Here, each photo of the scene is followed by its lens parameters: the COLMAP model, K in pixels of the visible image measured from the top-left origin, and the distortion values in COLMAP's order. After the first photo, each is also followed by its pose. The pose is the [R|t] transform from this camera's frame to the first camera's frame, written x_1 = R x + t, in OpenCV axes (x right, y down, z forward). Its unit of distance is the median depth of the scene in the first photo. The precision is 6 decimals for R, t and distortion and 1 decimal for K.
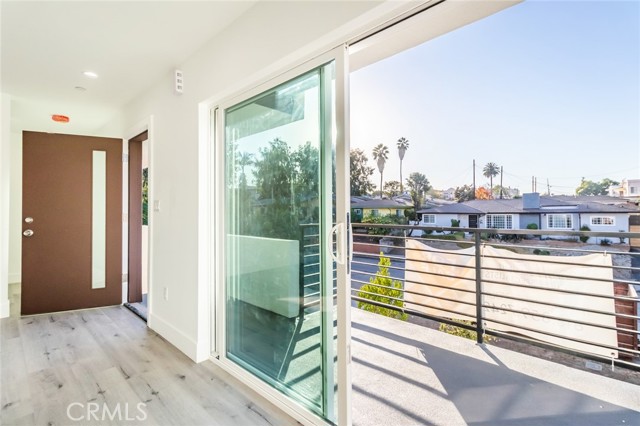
lens RADIAL K [[299.7, 0, 318.6], [0, 299.7, 208.1], [0, 0, 1]] dist [0.001869, -0.000096]
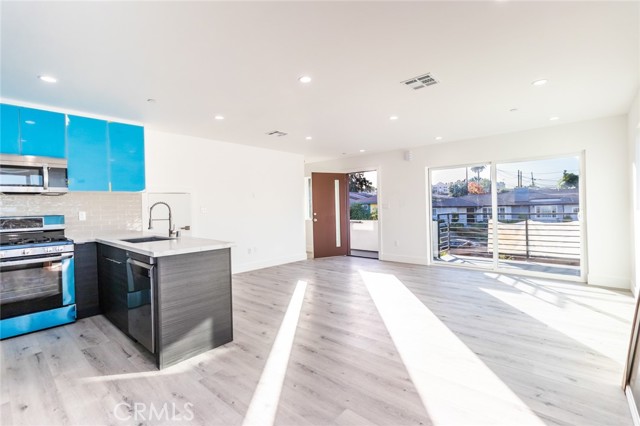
lens RADIAL K [[299.7, 0, 318.6], [0, 299.7, 208.1], [0, 0, 1]] dist [0.001869, -0.000096]
pose [[0.999208, -0.019652, 0.034599, -0.926959], [0.019220, 0.999734, 0.012771, -0.024449], [-0.034841, -0.012096, 0.999320, -1.016507]]
